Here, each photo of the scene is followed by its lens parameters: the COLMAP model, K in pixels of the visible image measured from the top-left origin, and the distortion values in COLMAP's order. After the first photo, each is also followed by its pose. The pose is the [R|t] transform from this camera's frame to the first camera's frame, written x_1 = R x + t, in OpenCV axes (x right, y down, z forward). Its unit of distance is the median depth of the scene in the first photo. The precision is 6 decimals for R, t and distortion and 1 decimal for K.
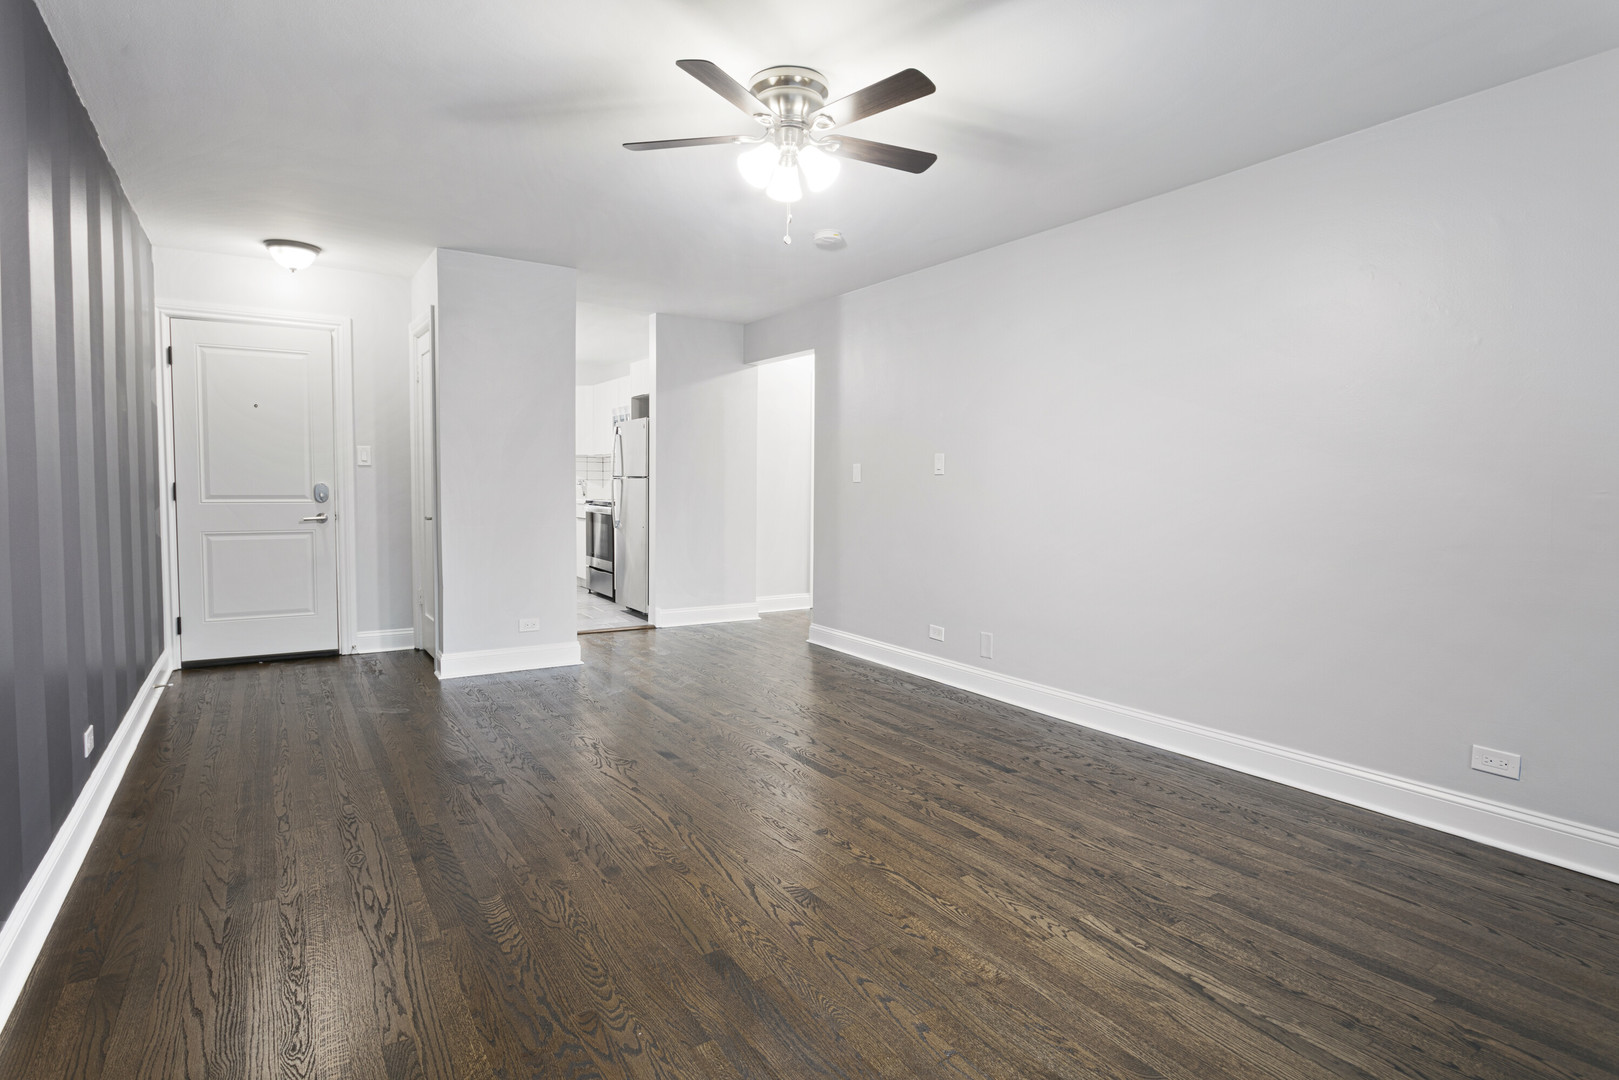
lens RADIAL K [[843.0, 0, 813.2], [0, 843.0, 525.4], [0, 0, 1]] dist [-0.002066, 0.000134]
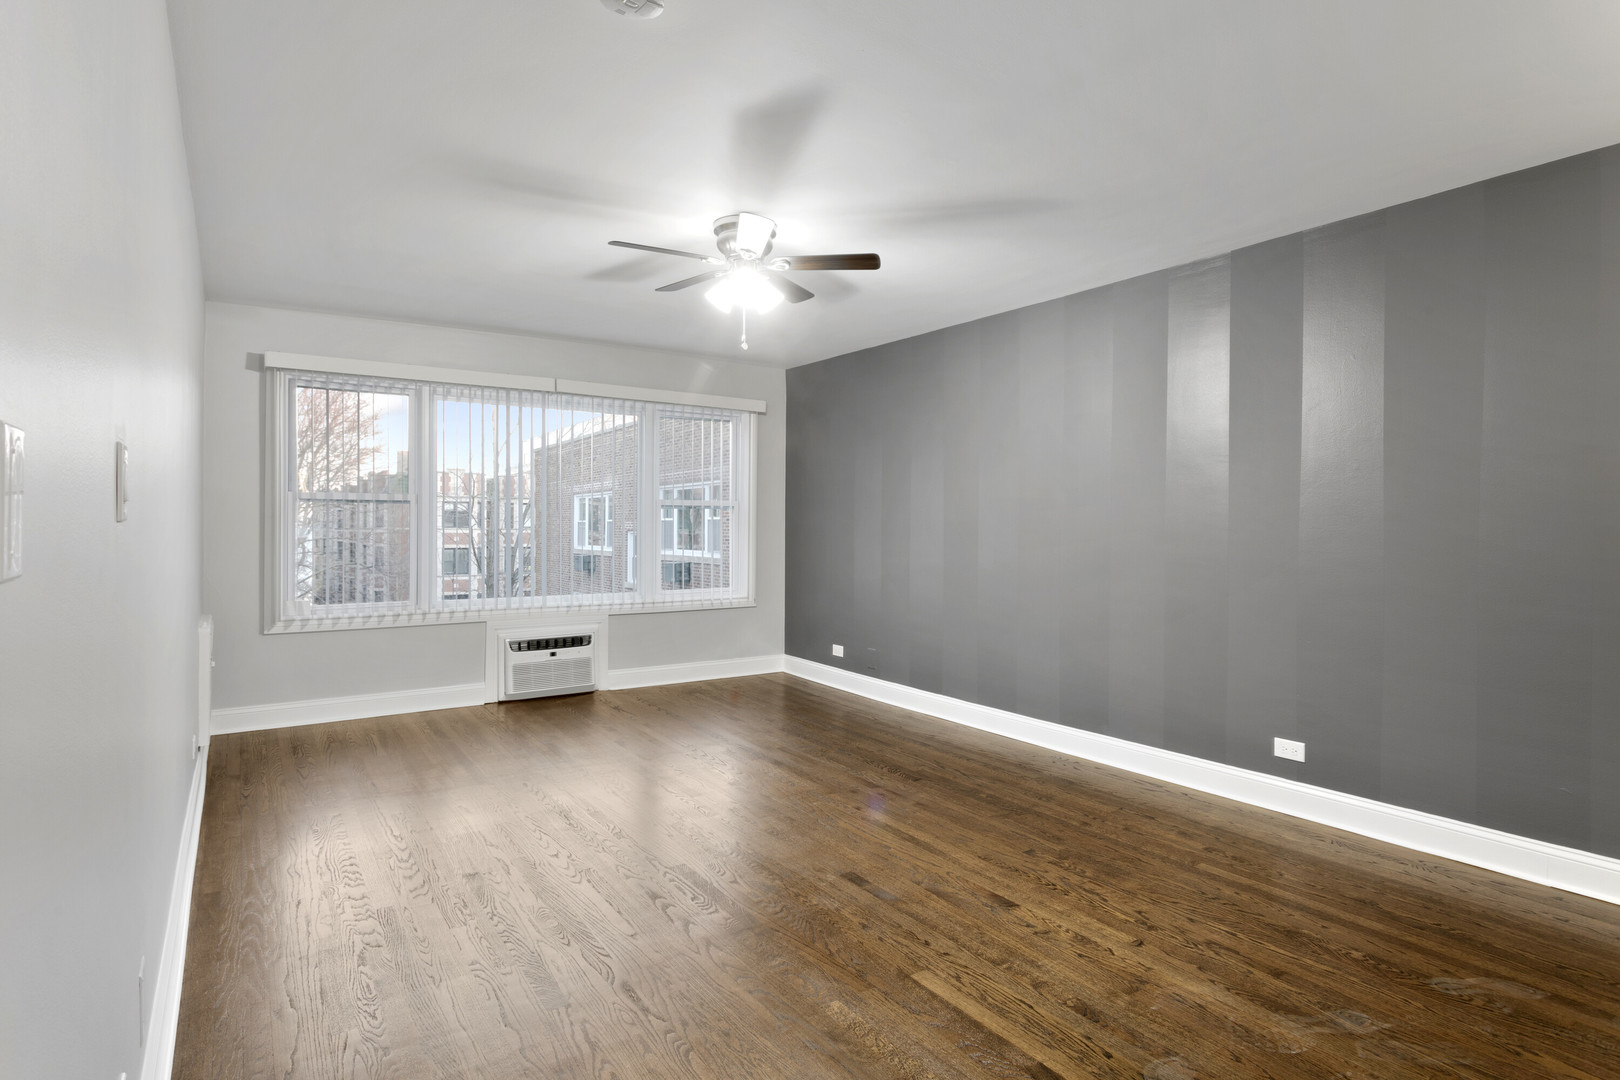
lens RADIAL K [[843.6, 0, 813.7], [0, 843.6, 525.4], [0, 0, 1]] dist [-0.002066, 0.000134]
pose [[-0.999758, -0.014108, -0.016853, -0.094409], [-0.014853, 0.998877, 0.044984, -0.106265], [0.016199, 0.045224, -0.998846, 1.833885]]
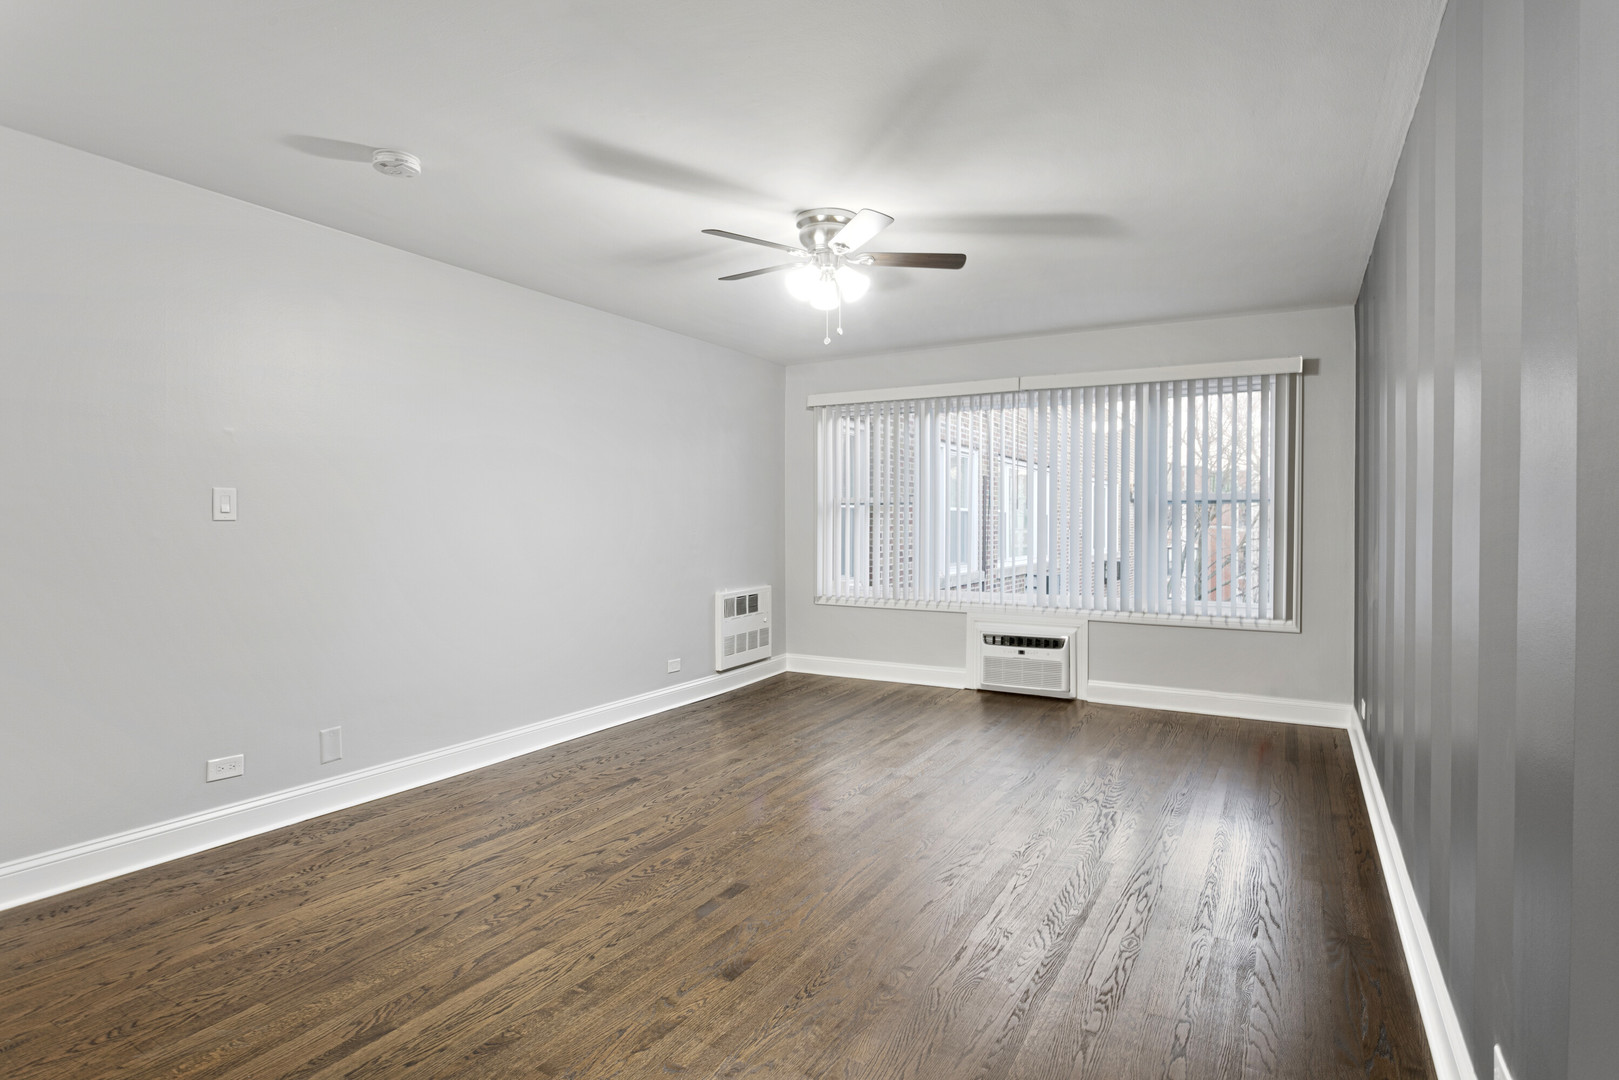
lens RADIAL K [[843.0, 0, 813.2], [0, 843.0, 525.4], [0, 0, 1]] dist [-0.002066, 0.000134]
pose [[-0.461426, -0.016043, 0.887034, -0.908247], [0.032474, 0.998861, 0.034958, -0.093381], [-0.886584, 0.044936, -0.460379, 1.296509]]
